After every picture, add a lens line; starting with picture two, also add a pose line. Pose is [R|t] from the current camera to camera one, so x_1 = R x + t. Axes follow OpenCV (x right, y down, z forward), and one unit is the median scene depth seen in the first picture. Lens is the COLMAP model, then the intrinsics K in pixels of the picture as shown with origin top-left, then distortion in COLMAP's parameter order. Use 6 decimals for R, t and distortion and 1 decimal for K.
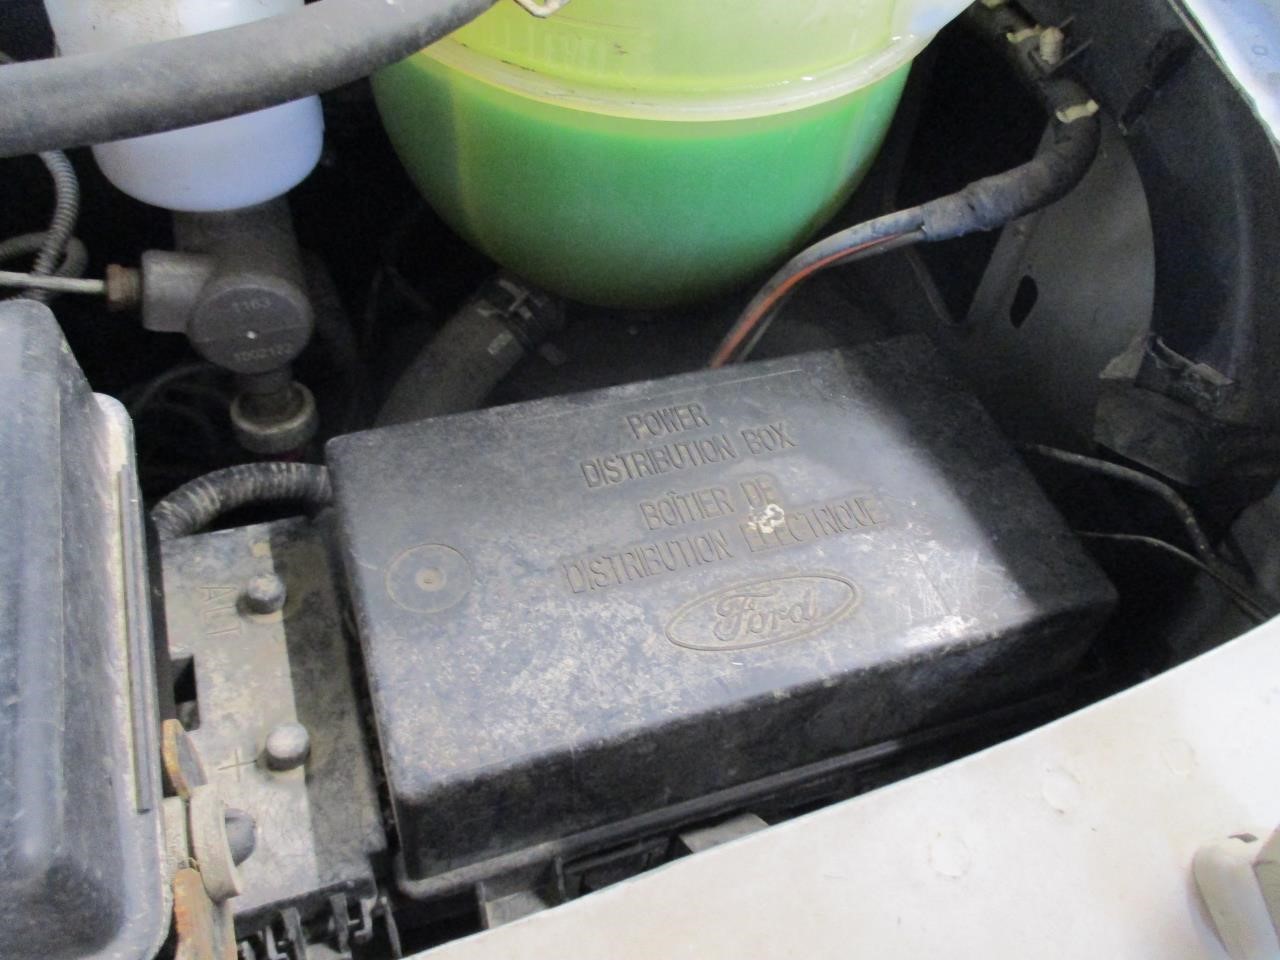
lens RADIAL K [[1068.3, 0, 638.6], [0, 1068.3, 451.2], [0, 0, 1]] dist [-0.028579, -0.001406]
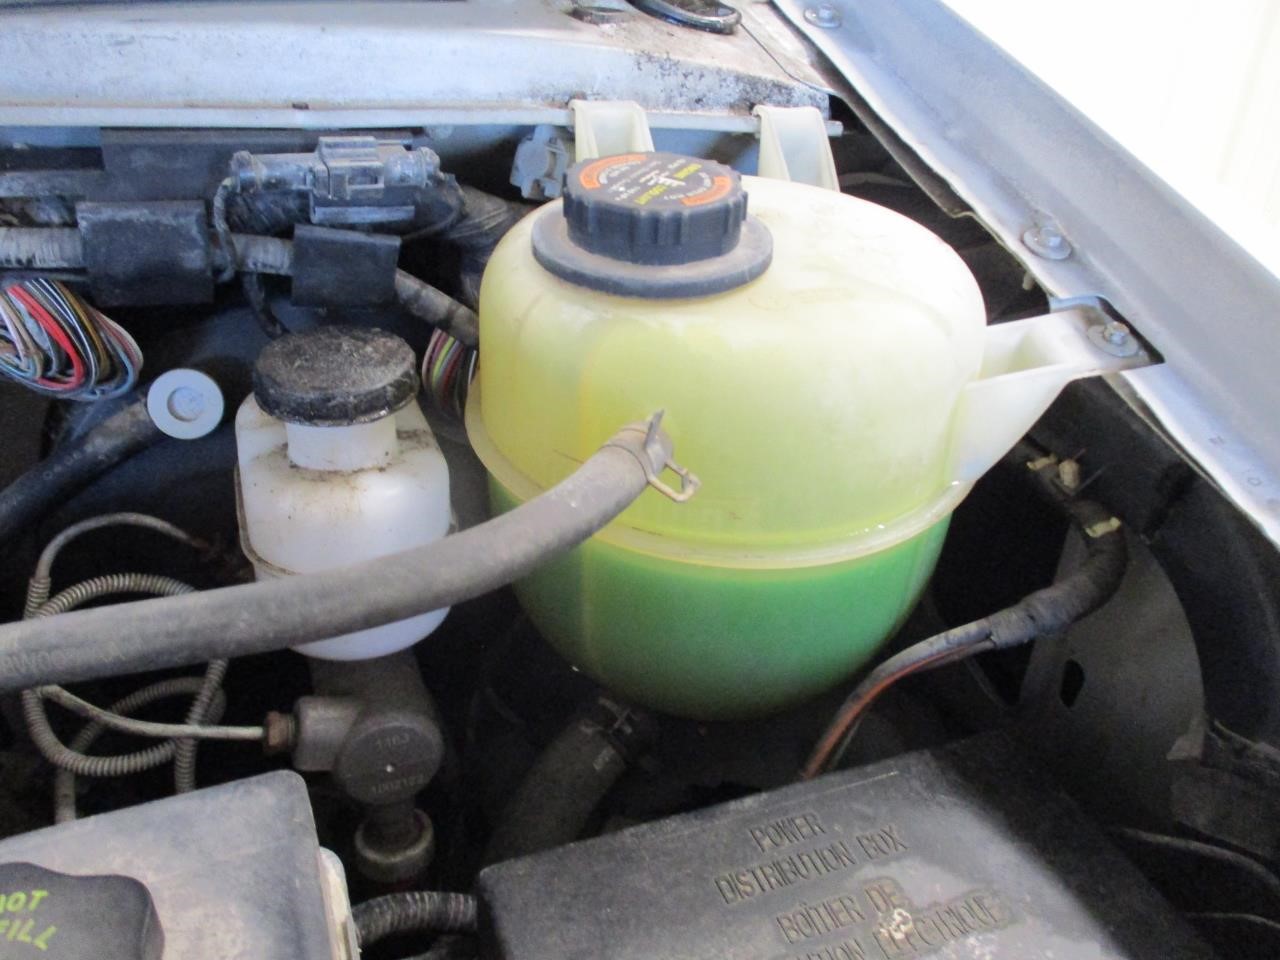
lens RADIAL K [[1068.3, 0, 638.6], [0, 1068.3, 451.2], [0, 0, 1]] dist [-0.028579, -0.001406]
pose [[0.998307, -0.056544, 0.013615, -0.114987], [0.057821, 0.939678, -0.337138, -0.035534], [0.006270, 0.337355, 0.941357, -0.142118]]
